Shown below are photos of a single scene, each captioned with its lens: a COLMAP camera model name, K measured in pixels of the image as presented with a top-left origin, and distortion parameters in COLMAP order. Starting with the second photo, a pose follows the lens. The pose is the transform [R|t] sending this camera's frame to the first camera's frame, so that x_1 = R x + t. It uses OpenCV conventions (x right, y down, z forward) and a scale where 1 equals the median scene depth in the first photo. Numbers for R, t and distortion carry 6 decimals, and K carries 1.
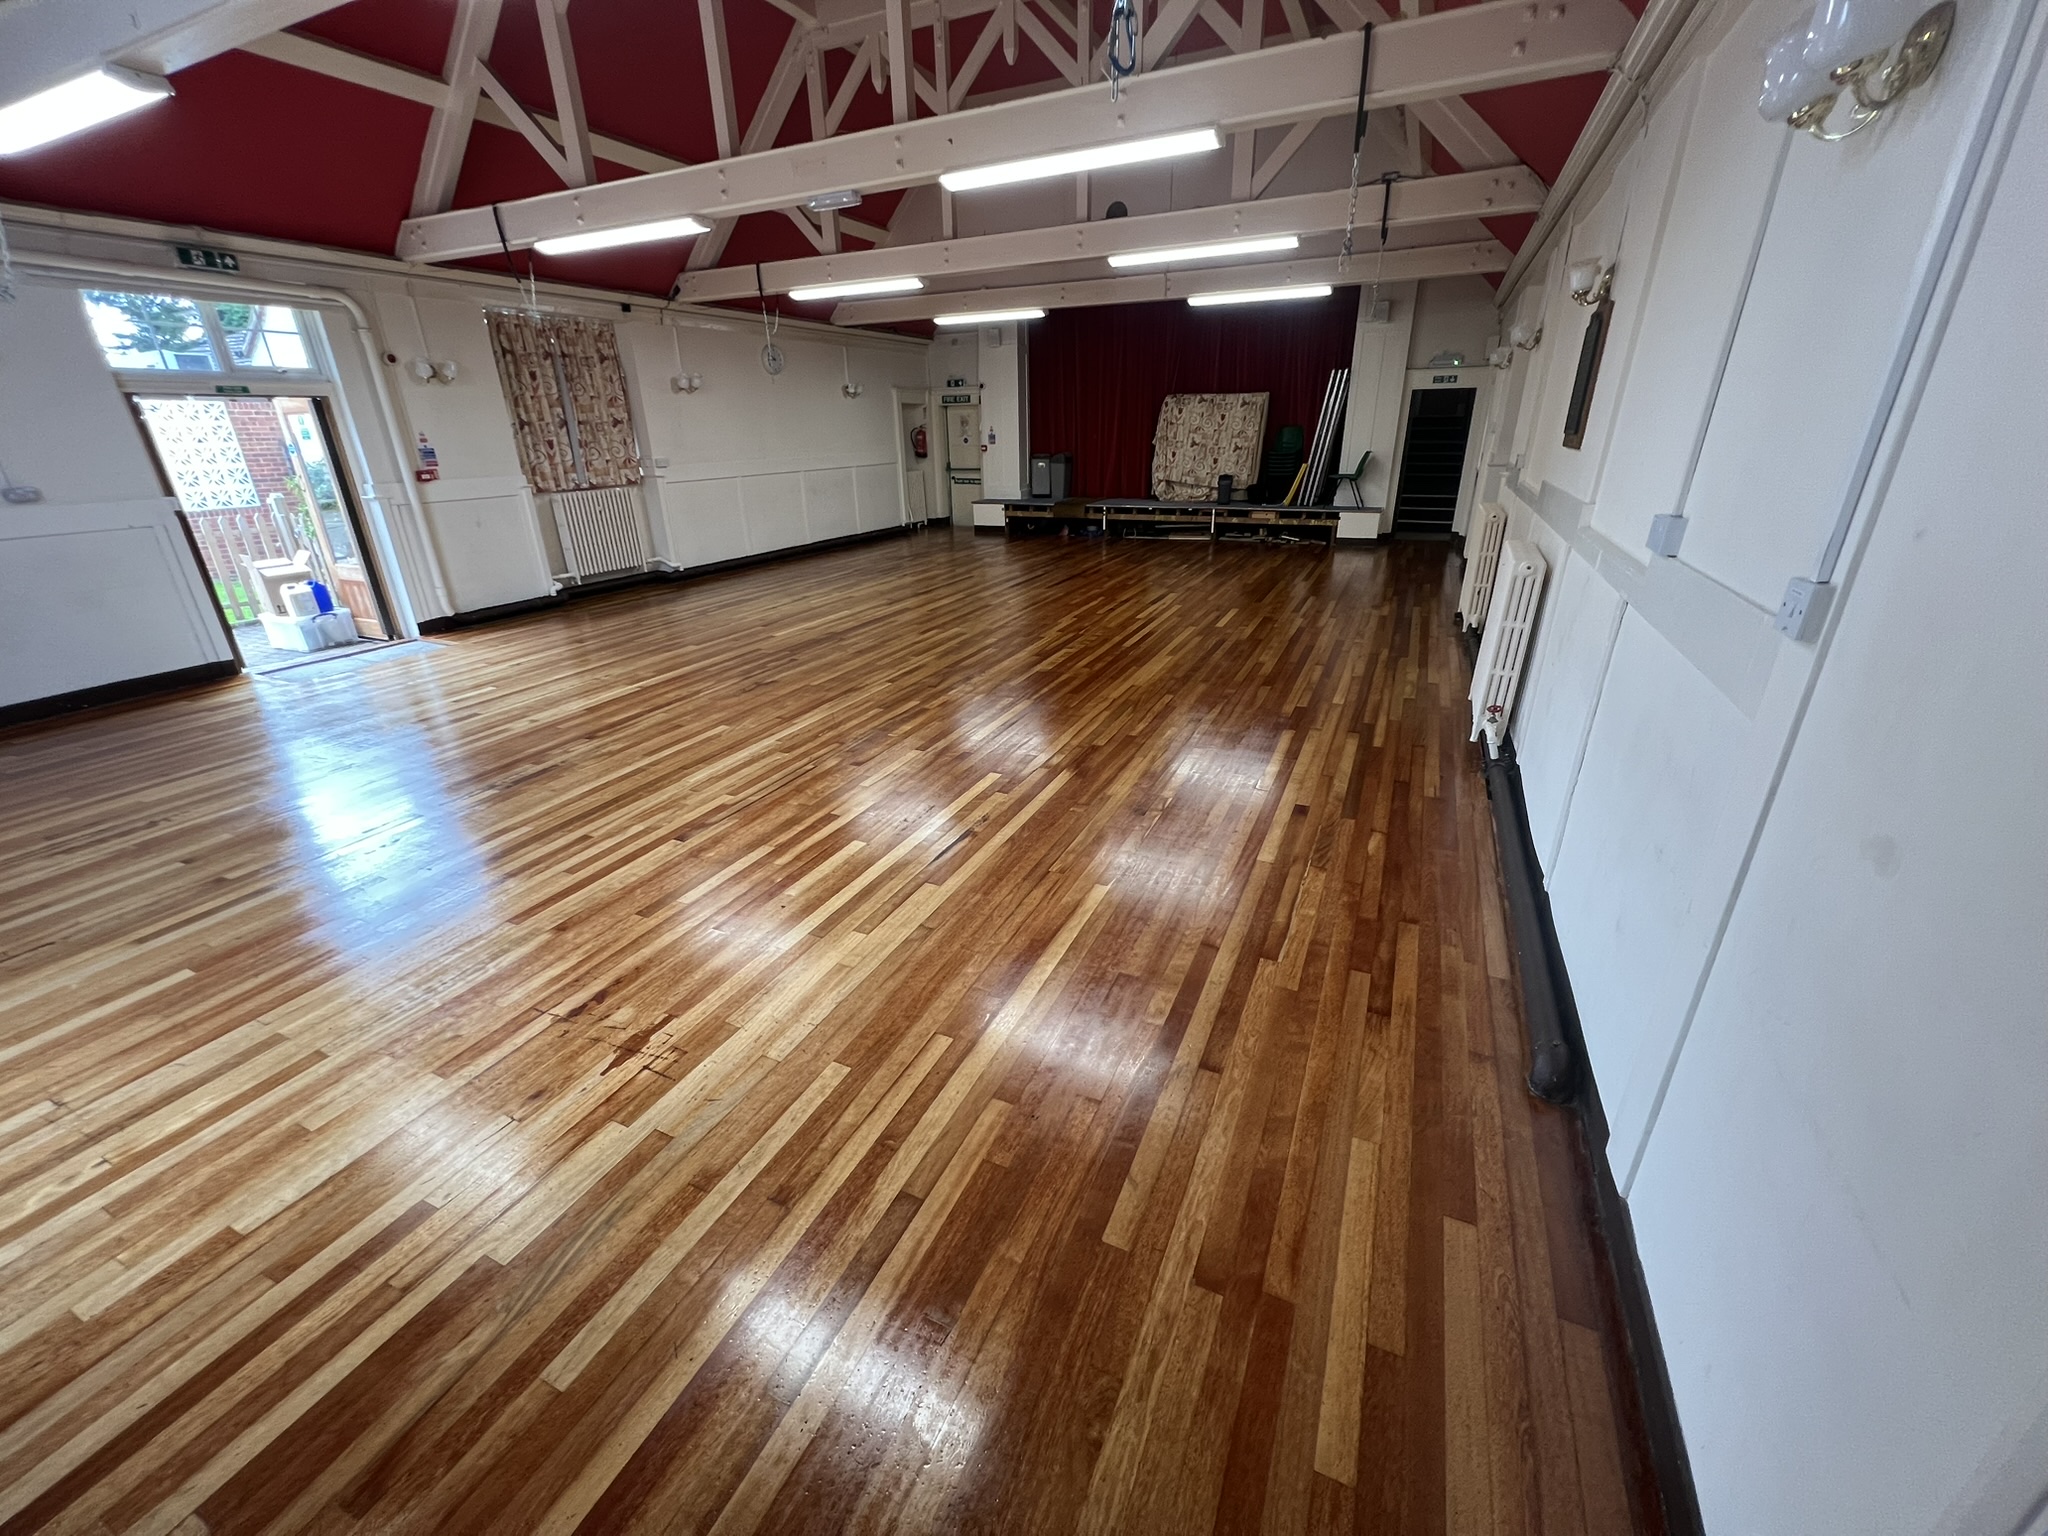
lens RADIAL K [[813.9, 0, 1016.5], [0, 813.9, 765.7], [0, 0, 1]] dist [-0.002561, 0.000458]
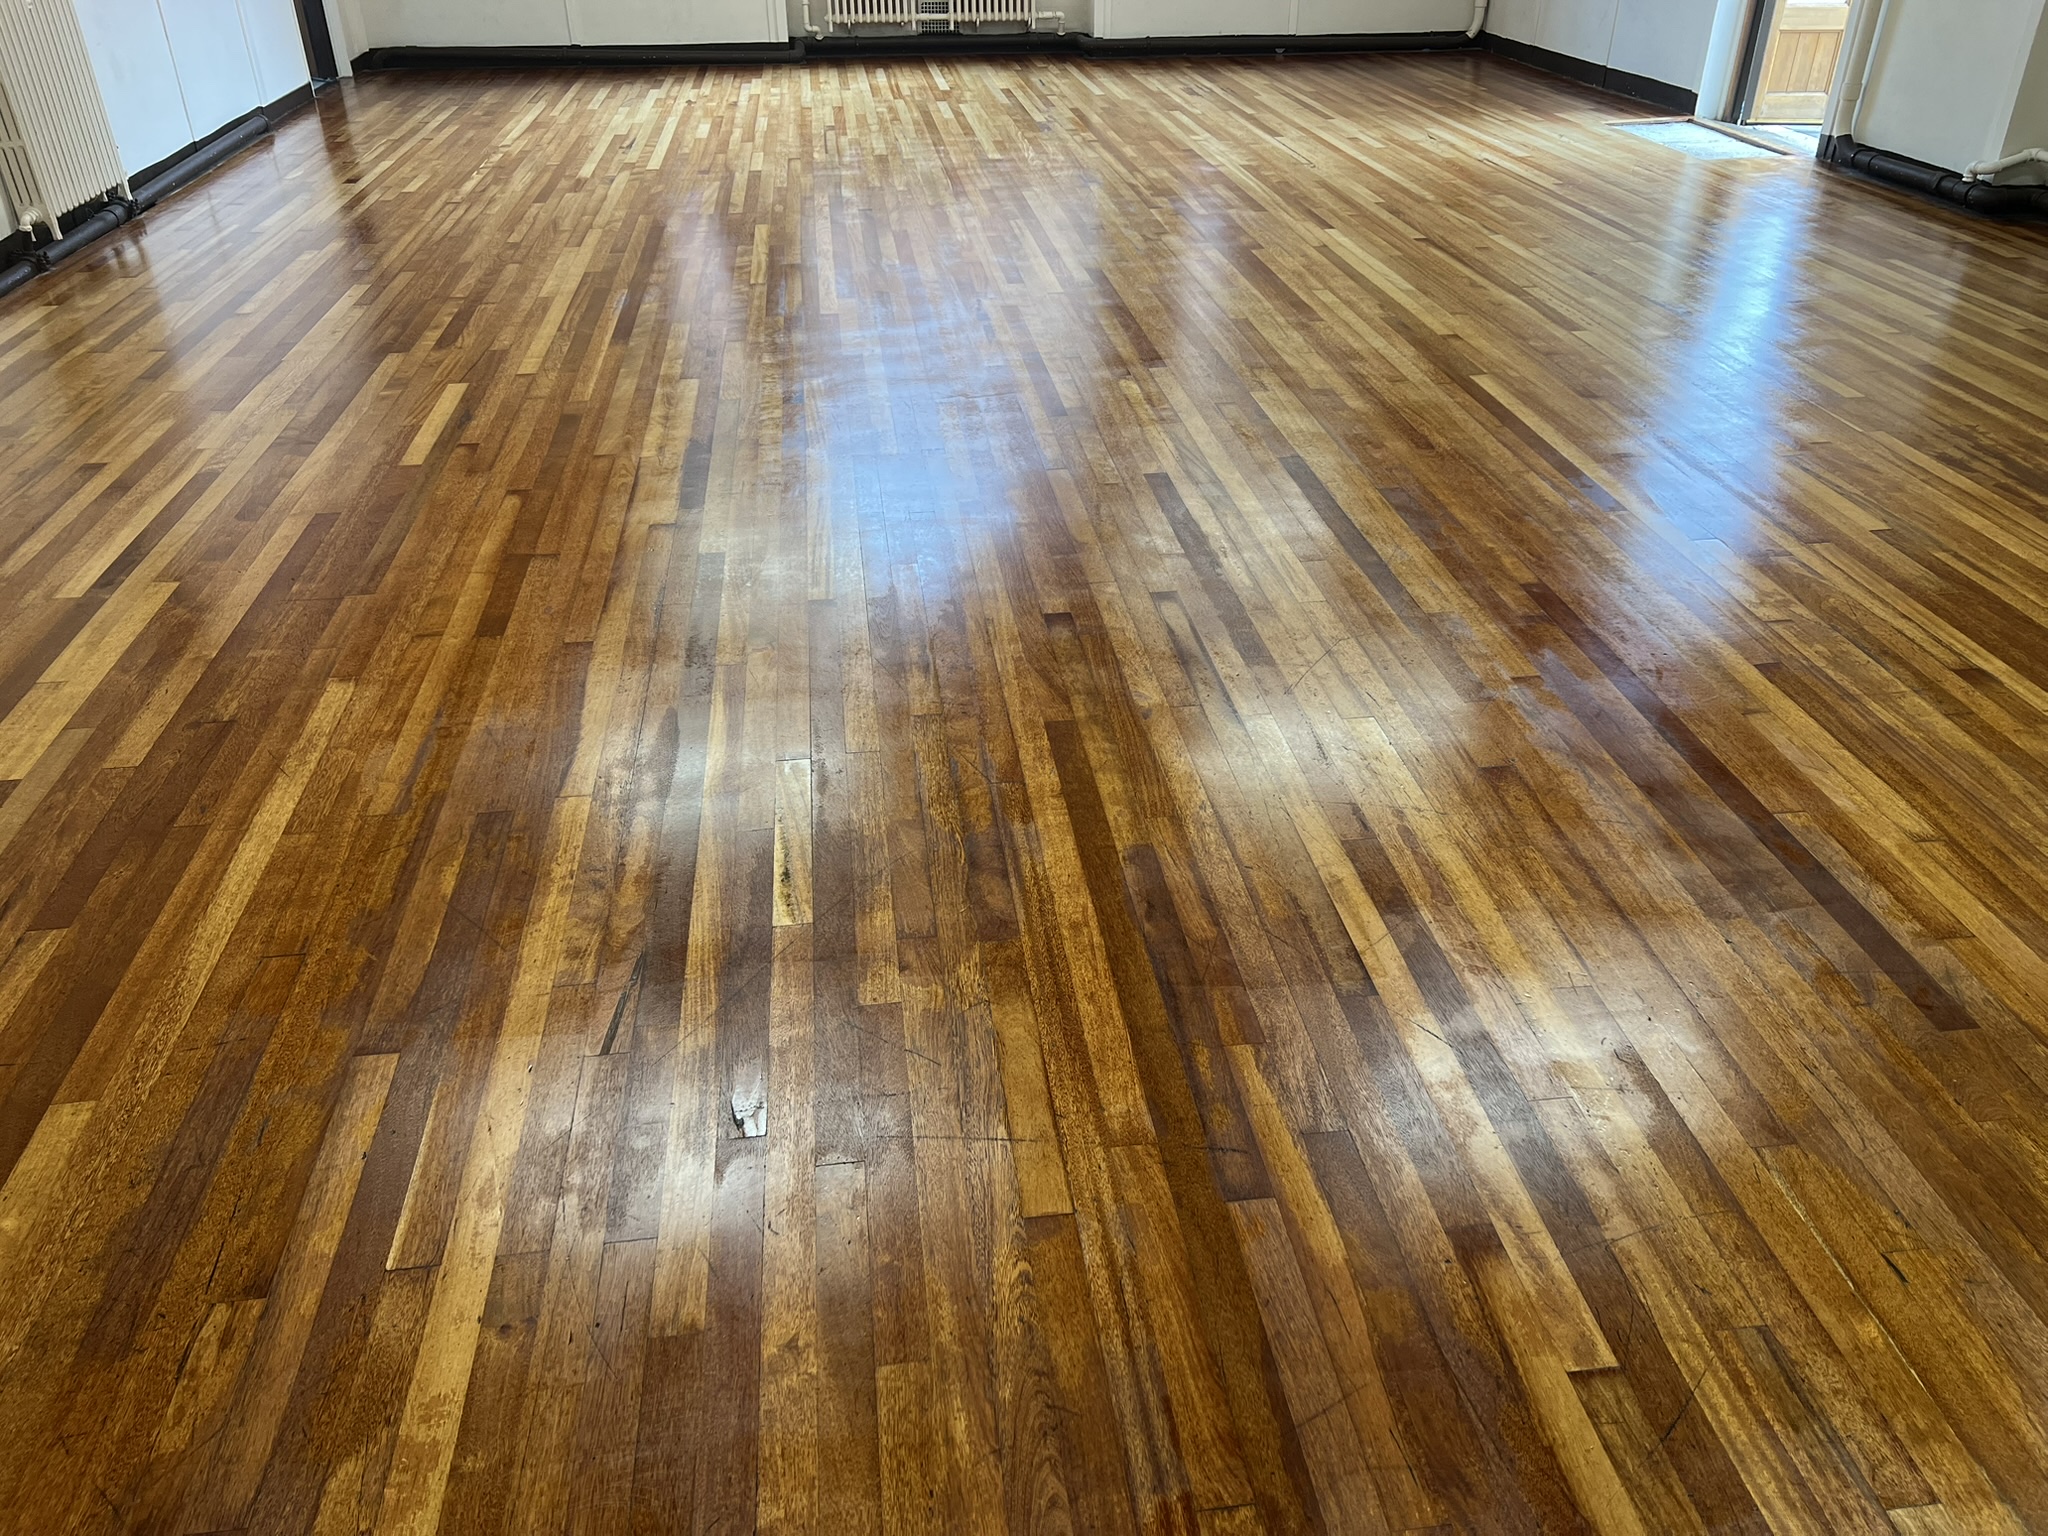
lens RADIAL K [[1536.8, 0, 1037.9], [0, 1536.8, 754.1], [0, 0, 1]] dist [0.052878, -0.057452]
pose [[-0.839571, 0.299748, -0.453070, 0.652631], [-0.191751, 0.616805, 0.763402, -1.084446], [0.508284, 0.727807, -0.460374, 2.599768]]
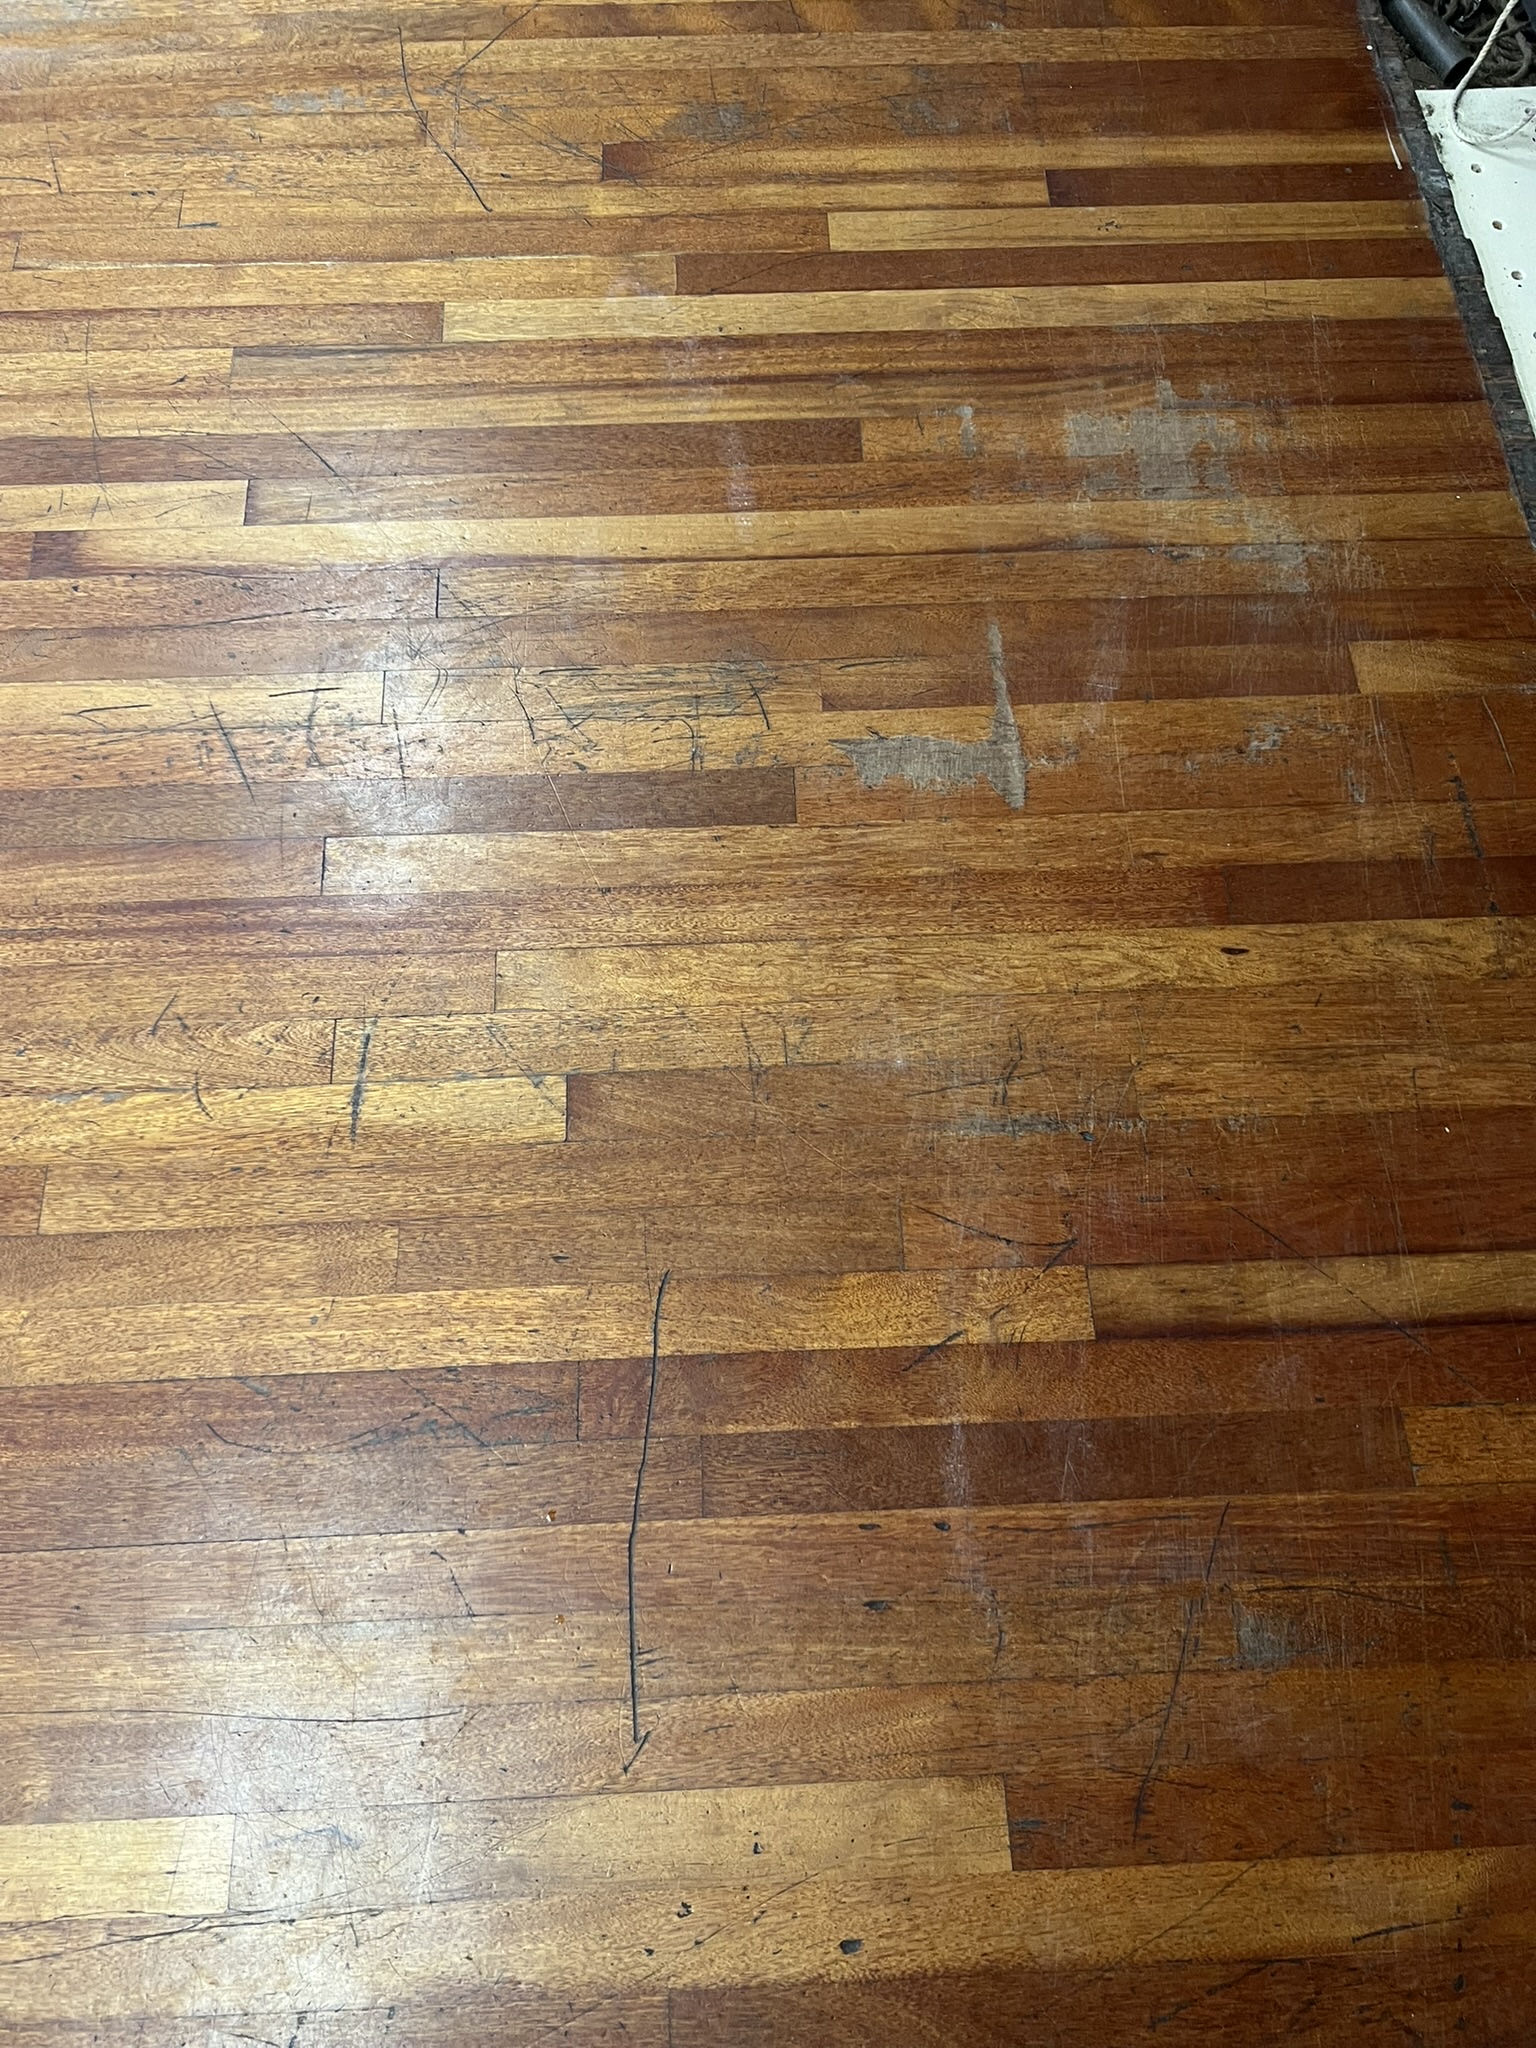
lens RADIAL K [[1536.8, 0, 762.5], [0, 1536.8, 1015.0], [0, 0, 1]] dist [0.052878, -0.057452]
pose [[0.467346, 0.817999, -0.335360, 0.688998], [-0.351923, 0.520116, 0.778222, -0.976123], [0.811010, -0.245679, 0.530946, 2.466310]]
